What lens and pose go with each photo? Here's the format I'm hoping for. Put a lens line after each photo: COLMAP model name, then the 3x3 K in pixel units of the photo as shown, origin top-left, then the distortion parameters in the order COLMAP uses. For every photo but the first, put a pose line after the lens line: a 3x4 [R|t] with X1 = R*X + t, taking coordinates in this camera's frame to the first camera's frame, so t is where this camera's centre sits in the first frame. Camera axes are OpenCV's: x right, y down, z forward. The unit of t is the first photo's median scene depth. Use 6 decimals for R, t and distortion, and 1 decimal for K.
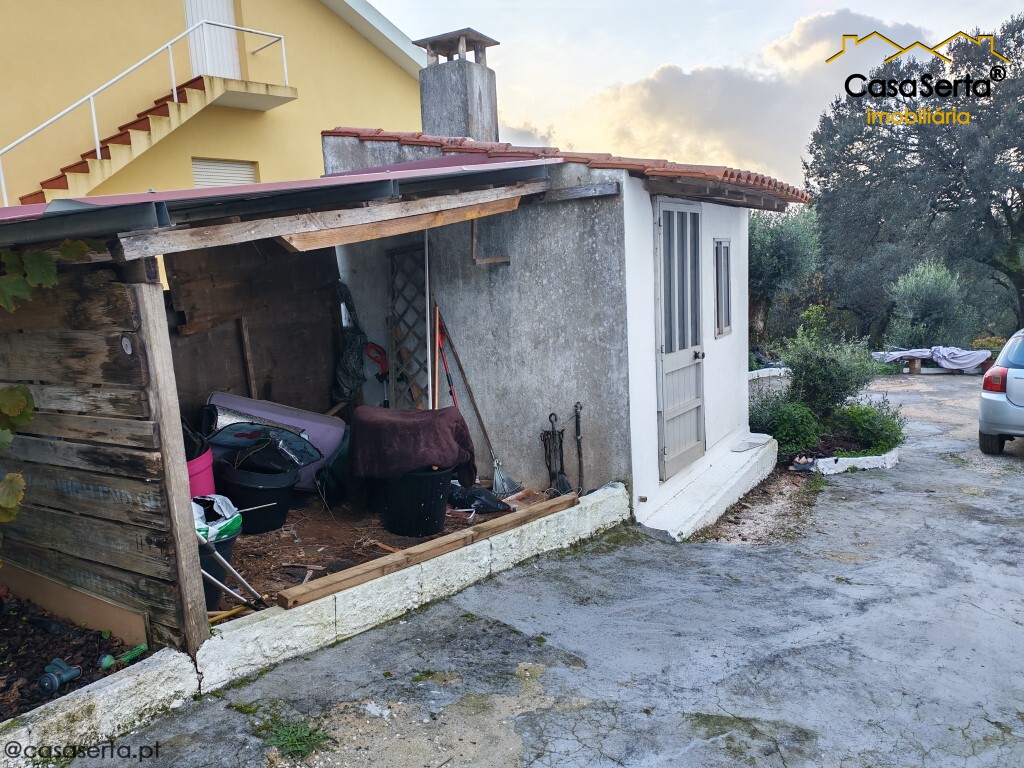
lens RADIAL K [[768.1, 0, 512.2], [0, 768.1, 386.6], [0, 0, 1]] dist [0.077508, -0.002438]
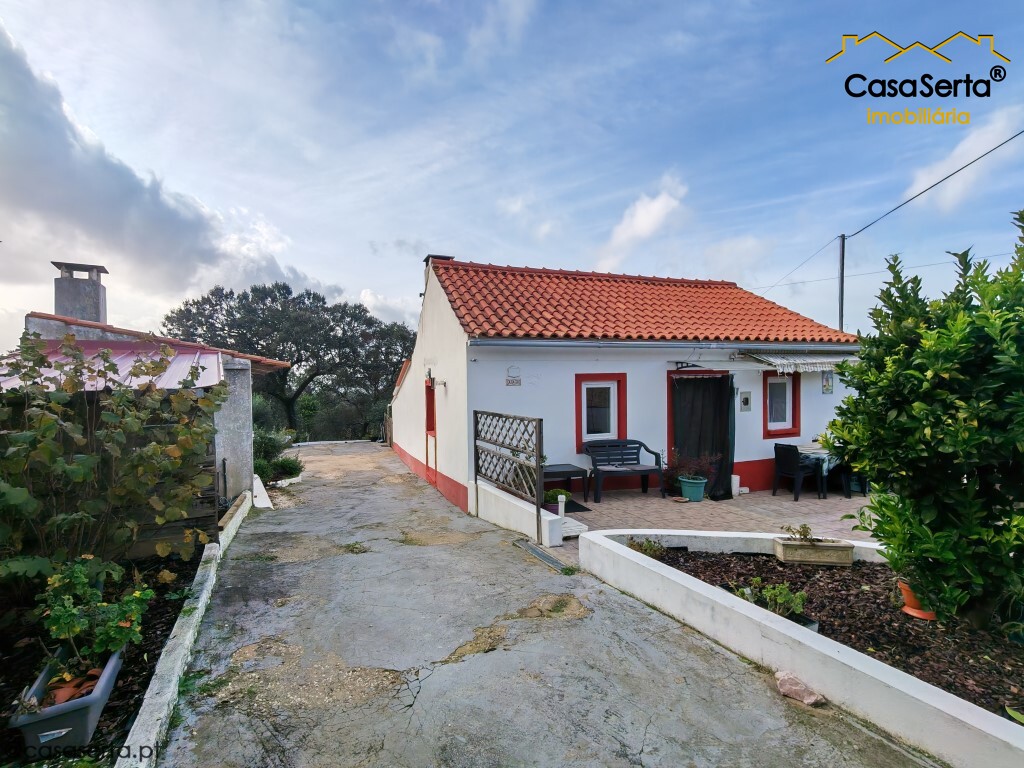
lens RADIAL K [[474.6, 0, 511.7], [0, 474.6, 382.5], [0, 0, 1]] dist [0.004813, 0.000496]
pose [[0.445045, 0.041055, 0.894566, -0.781011], [0.122941, 0.986689, -0.106447, 0.053839], [-0.887029, 0.157353, 0.434074, -0.364304]]
